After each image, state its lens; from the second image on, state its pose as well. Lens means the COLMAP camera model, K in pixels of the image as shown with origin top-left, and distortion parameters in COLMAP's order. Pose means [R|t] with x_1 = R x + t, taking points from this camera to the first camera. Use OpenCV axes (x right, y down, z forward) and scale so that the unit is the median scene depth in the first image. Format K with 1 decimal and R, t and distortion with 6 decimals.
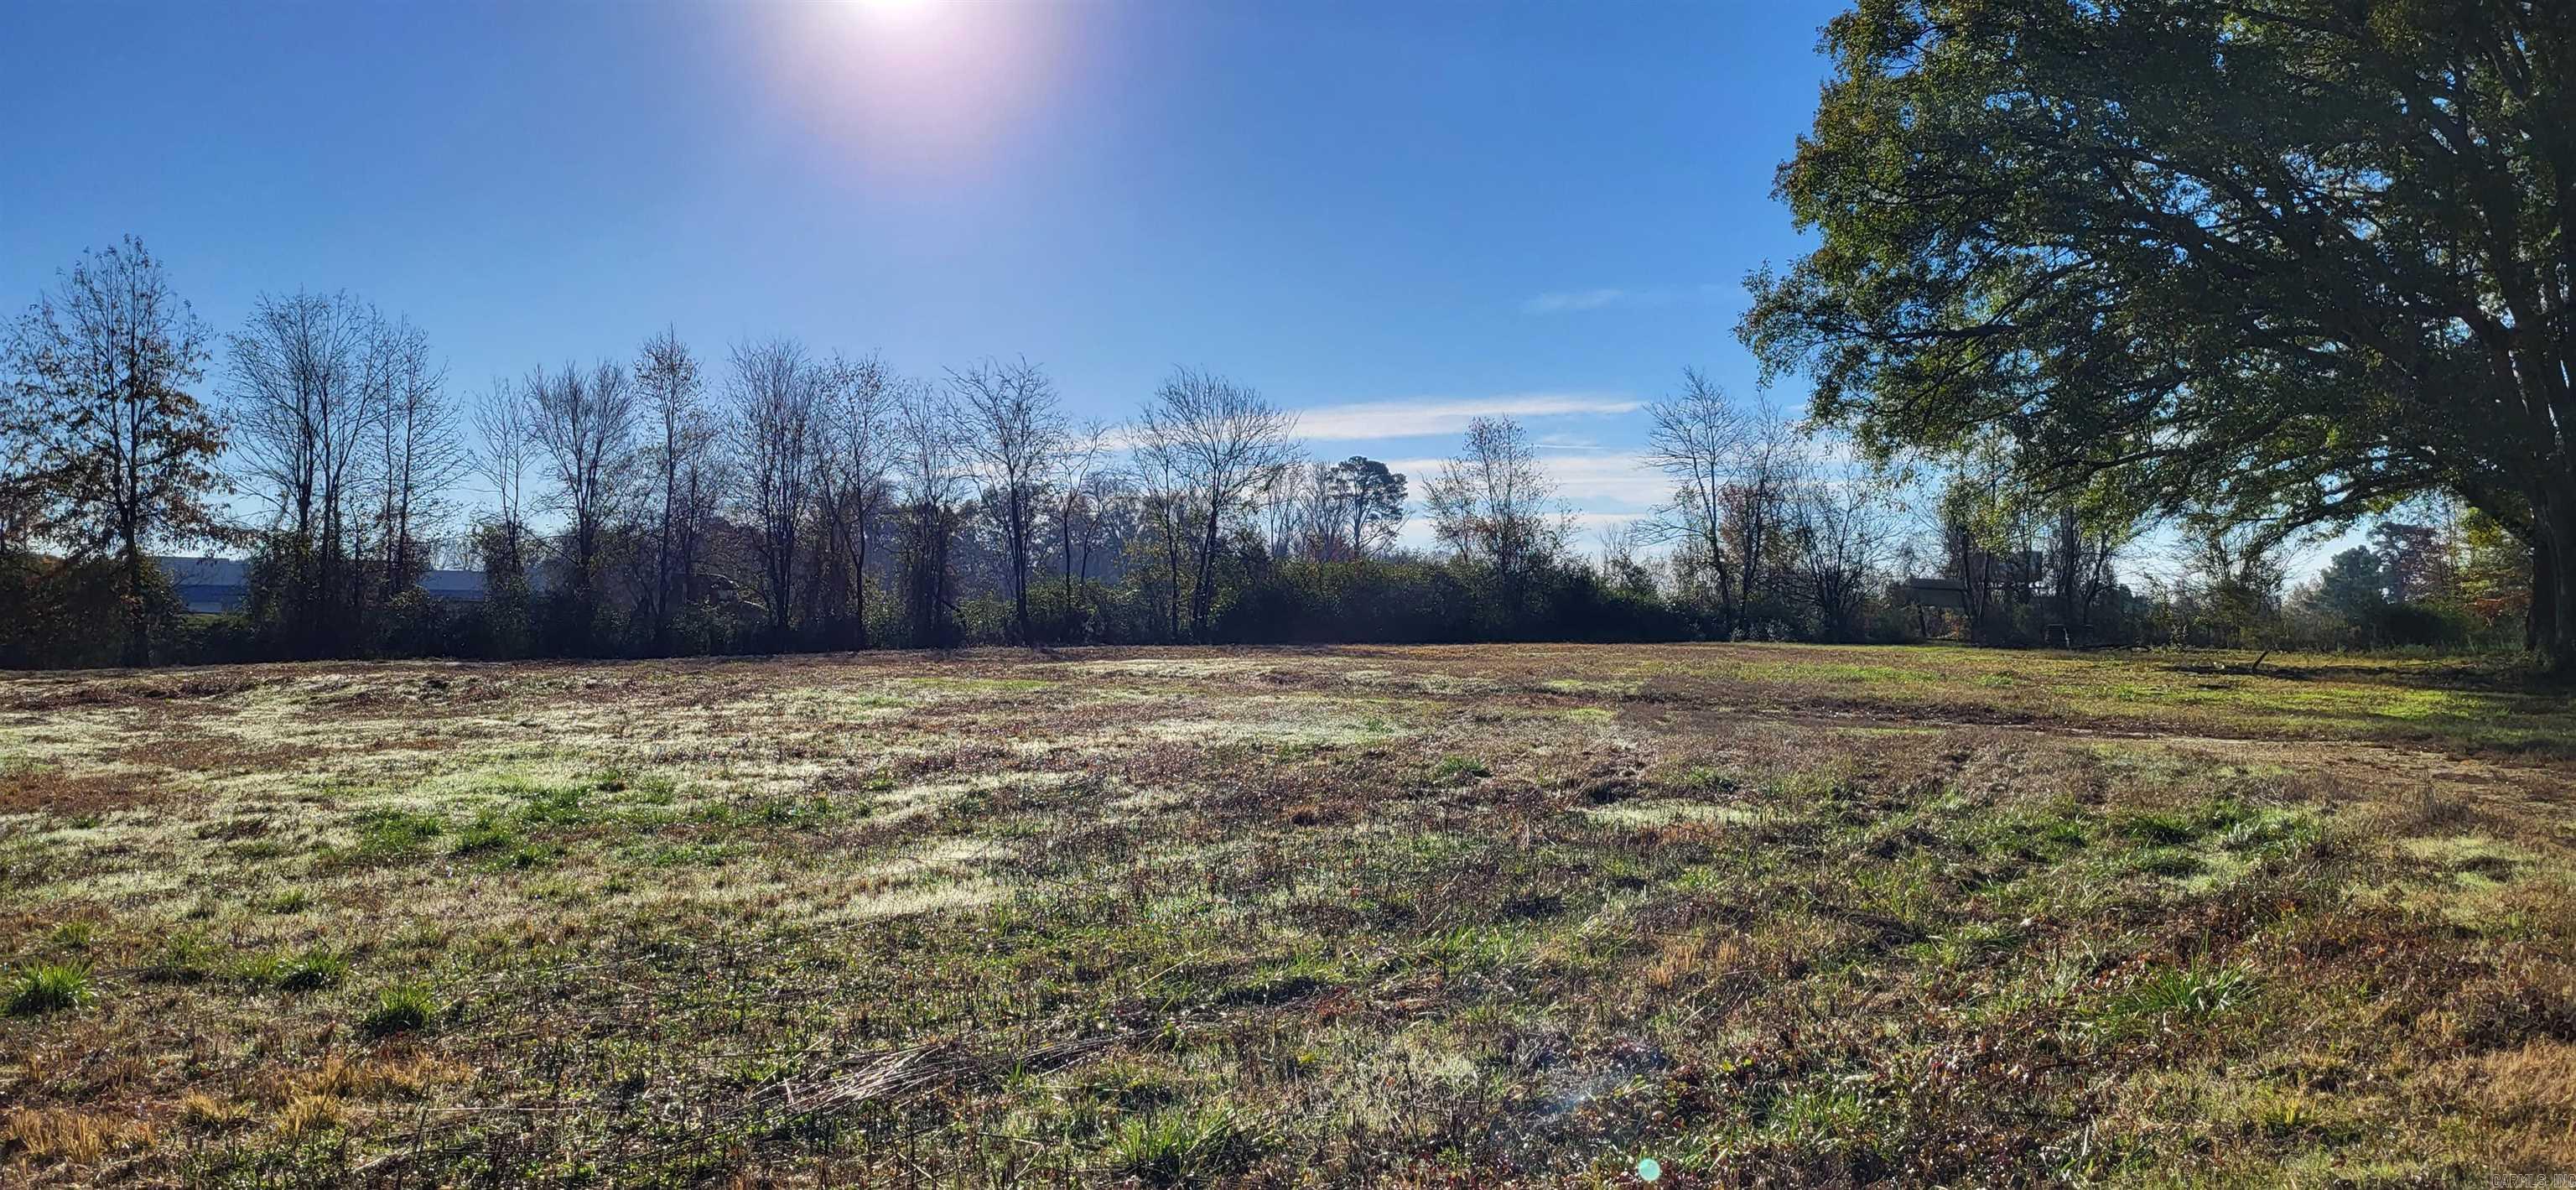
lens RADIAL K [[2052.1, 0, 1326.9], [0, 2052.1, 583.1], [0, 0, 1]] dist [0.070196, -0.072032]
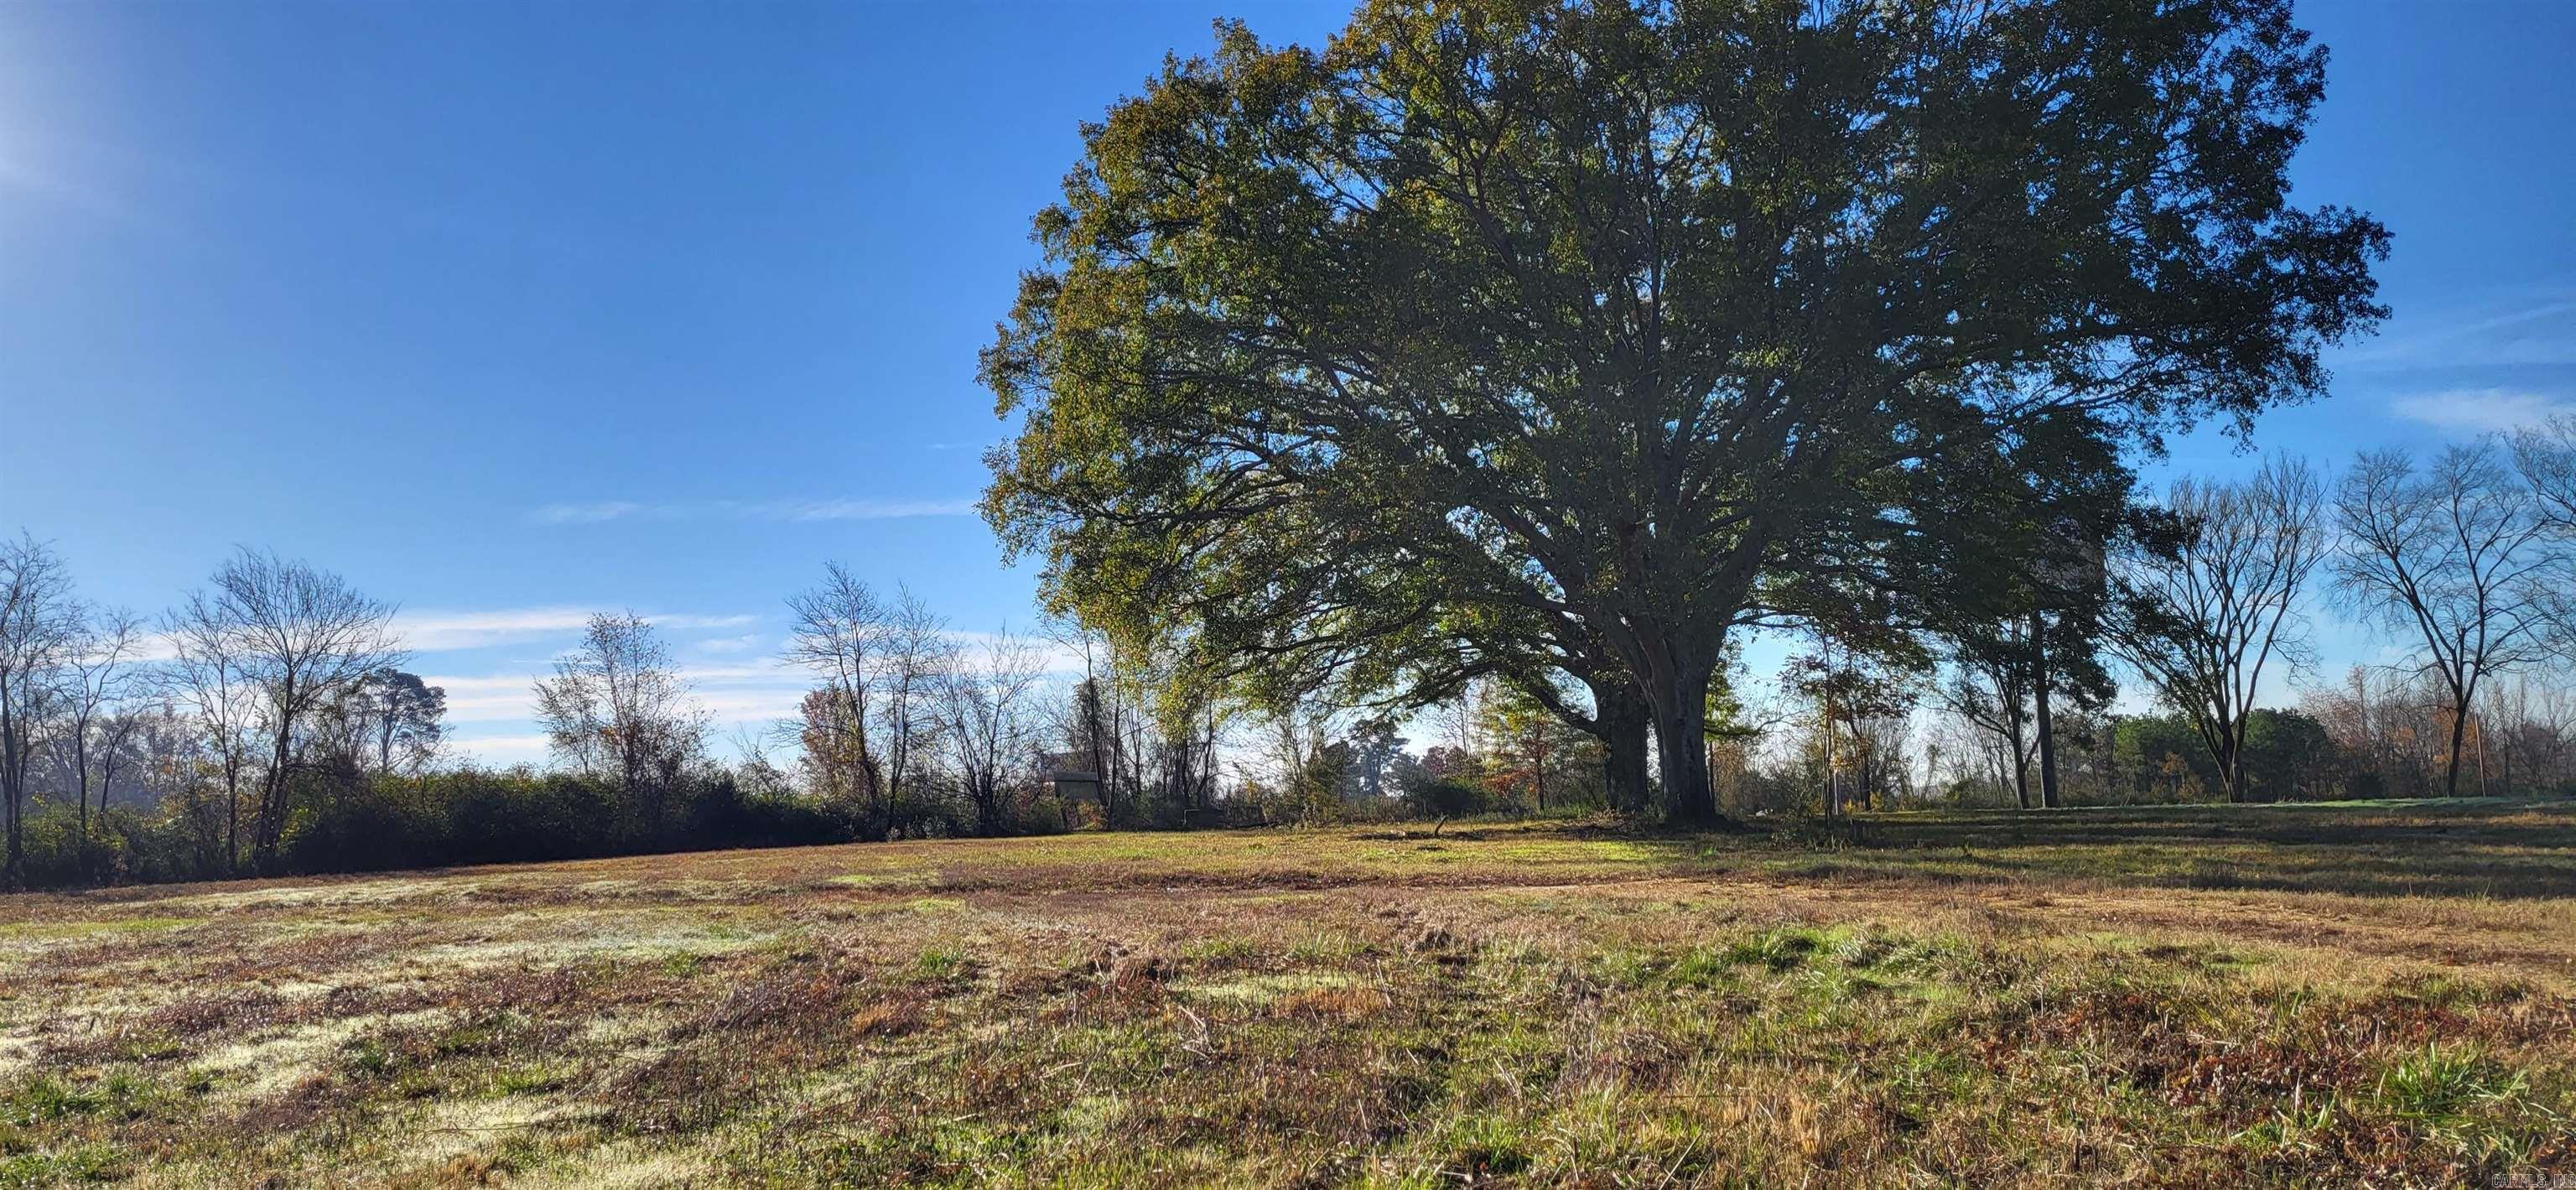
lens RADIAL K [[1961.3, 0, 1288.0], [0, 1961.3, 595.0], [0, 0, 1]] dist [0.021308, -0.001007]
pose [[0.882454, 0.009969, 0.470293, -0.081411], [0.039926, 0.994580, -0.096000, 0.009897], [-0.468701, 0.103493, 0.877273, 0.095686]]
